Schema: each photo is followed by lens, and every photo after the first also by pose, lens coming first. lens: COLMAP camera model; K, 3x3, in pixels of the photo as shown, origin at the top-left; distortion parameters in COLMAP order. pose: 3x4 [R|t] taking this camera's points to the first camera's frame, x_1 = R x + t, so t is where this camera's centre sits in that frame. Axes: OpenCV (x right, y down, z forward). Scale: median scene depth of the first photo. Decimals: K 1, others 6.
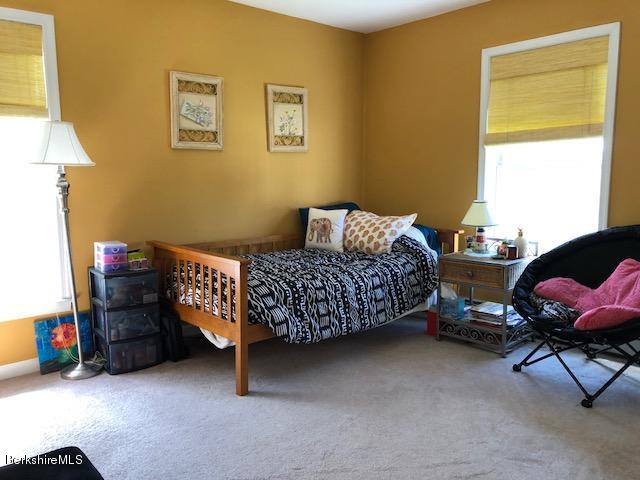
lens RADIAL K [[523.2, 0, 320.3], [0, 523.2, 239.9], [0, 0, 1]] dist [0.045112, -0.050269]
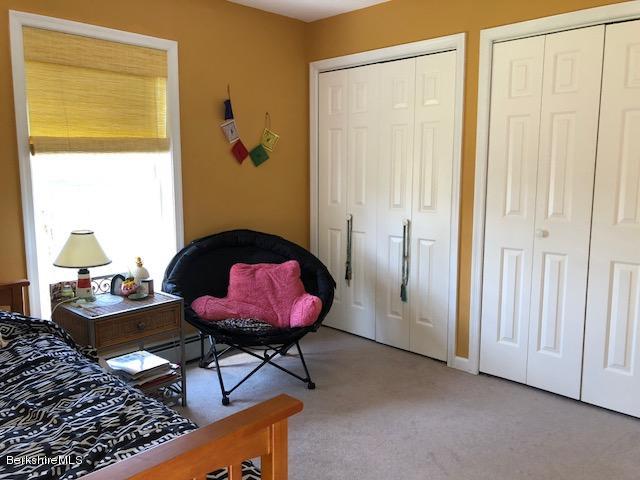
lens RADIAL K [[523.2, 0, 320.3], [0, 523.2, 239.5], [0, 0, 1]] dist [0.045112, -0.050269]
pose [[-0.096866, -0.130318, 0.986729, -0.467955], [0.131548, 0.981017, 0.142478, -0.130484], [-0.986566, 0.143603, -0.077884, 0.773719]]
